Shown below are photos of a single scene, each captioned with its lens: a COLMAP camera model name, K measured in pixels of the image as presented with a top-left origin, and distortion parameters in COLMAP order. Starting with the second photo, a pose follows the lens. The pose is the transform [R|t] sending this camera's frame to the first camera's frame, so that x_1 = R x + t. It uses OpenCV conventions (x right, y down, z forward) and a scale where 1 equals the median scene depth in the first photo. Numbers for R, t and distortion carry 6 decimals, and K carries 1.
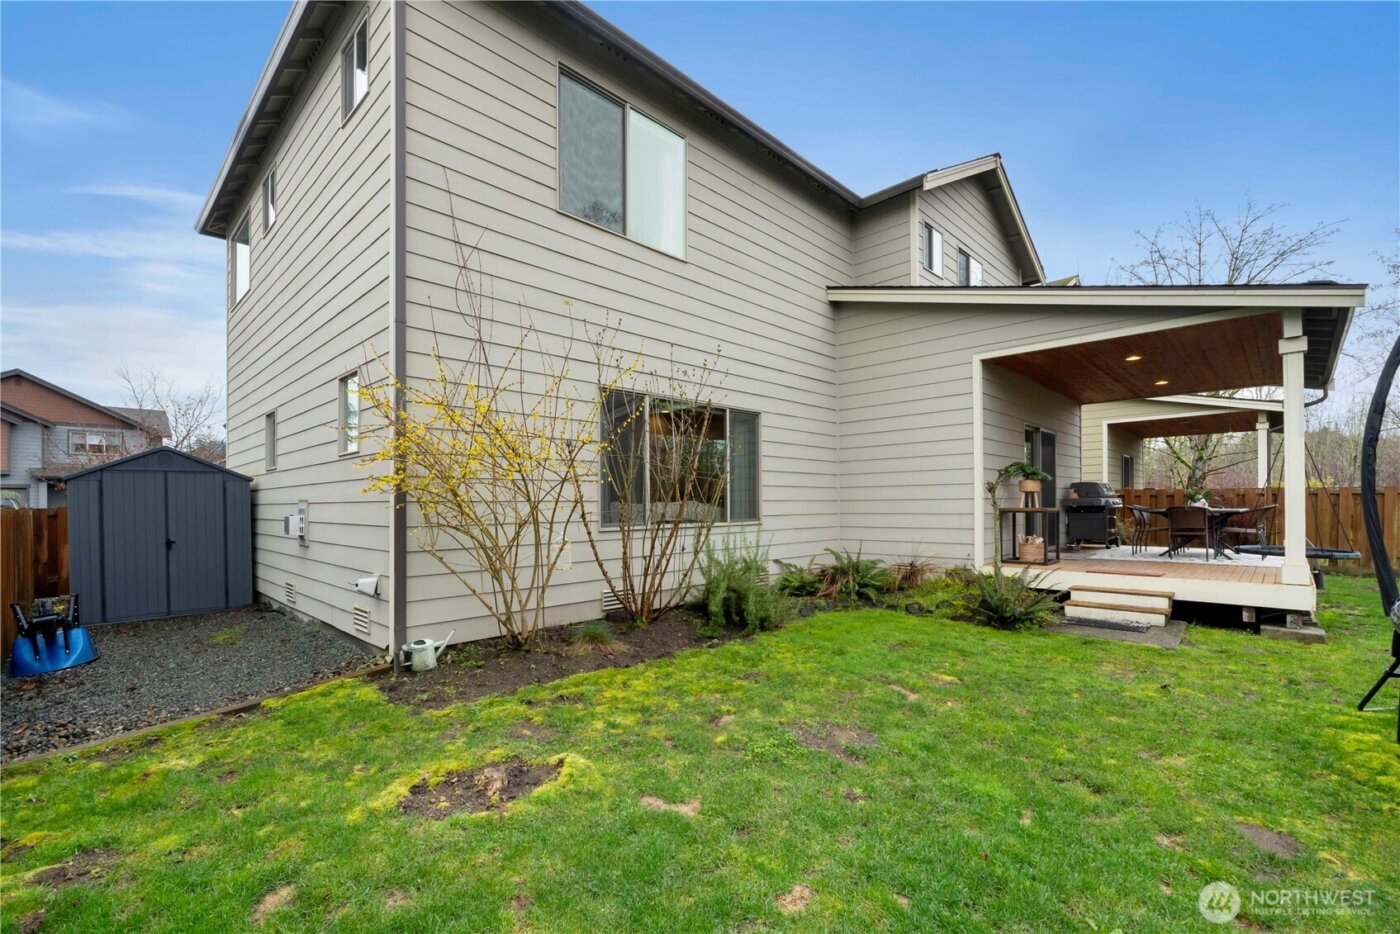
lens RADIAL K [[604.8, 0, 721.1], [0, 604.8, 494.6], [0, 0, 1]] dist [-0.013344, -0.001148]
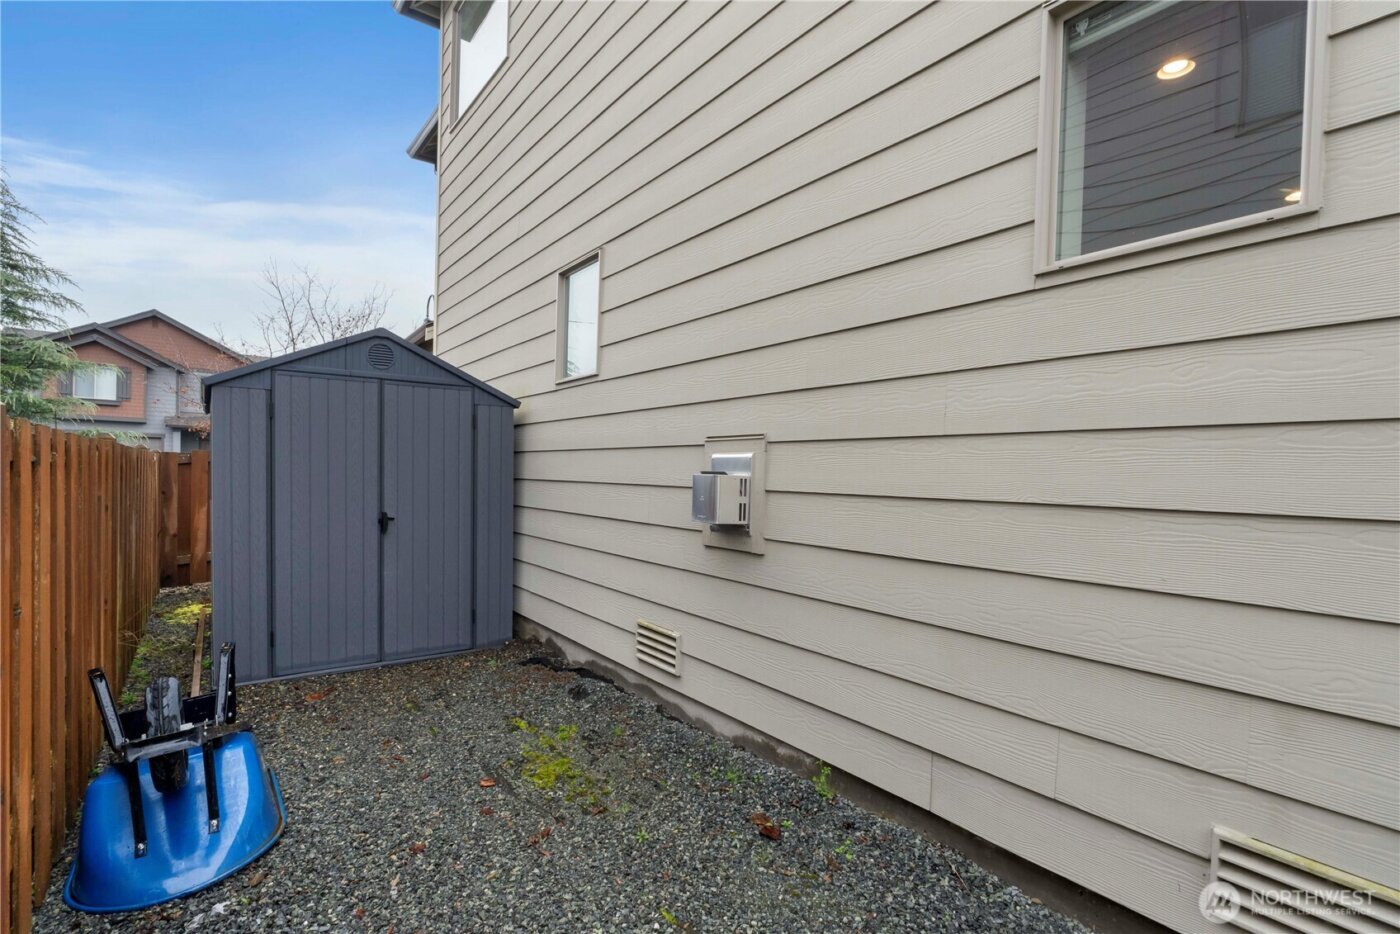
lens RADIAL K [[646.3, 0, 699.4], [0, 646.3, 478.8], [0, 0, 1]] dist [-0.004017, -0.000101]
pose [[0.984719, 0.032187, -0.171148, -0.536378], [-0.028832, 0.999341, 0.022052, 0.024336], [0.171745, -0.016780, 0.984998, 0.477890]]
